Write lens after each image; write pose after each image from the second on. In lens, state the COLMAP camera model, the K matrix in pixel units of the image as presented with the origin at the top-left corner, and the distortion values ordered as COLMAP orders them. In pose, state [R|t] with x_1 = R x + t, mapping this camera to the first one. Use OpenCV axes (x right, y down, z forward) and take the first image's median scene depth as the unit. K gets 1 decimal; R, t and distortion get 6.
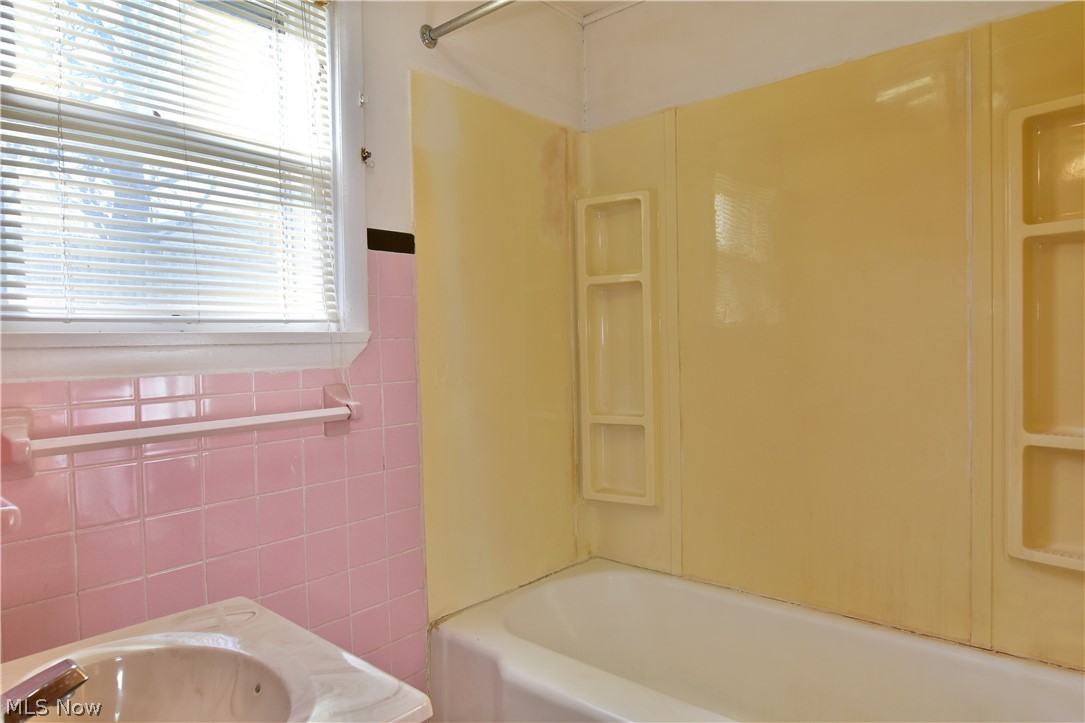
lens RADIAL K [[660.9, 0, 542.5], [0, 660.9, 361.5], [0, 0, 1]] dist [-0.006228, -0.006108]
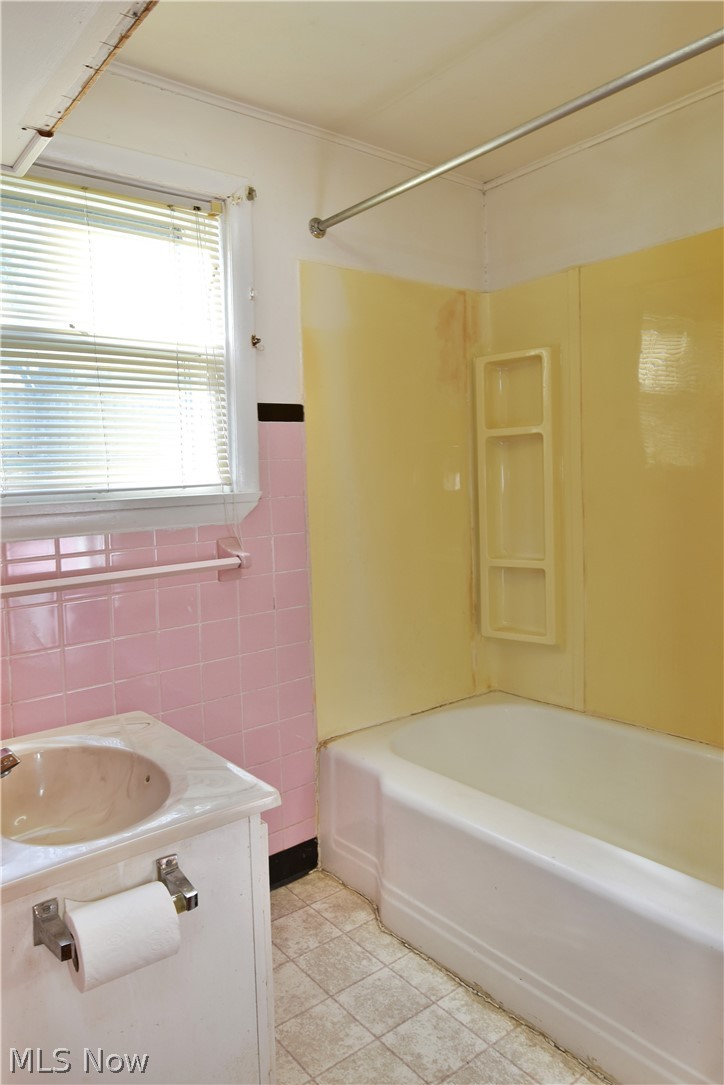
lens RADIAL K [[643.8, 0, 446.6], [0, 643.8, 542.2], [0, 0, 1]] dist [-0.000475, -0.000595]
pose [[0.999248, 0.035432, -0.015742, 0.083898], [-0.034345, 0.997316, 0.064666, -0.040541], [0.017991, -0.064077, 0.997783, -0.122497]]
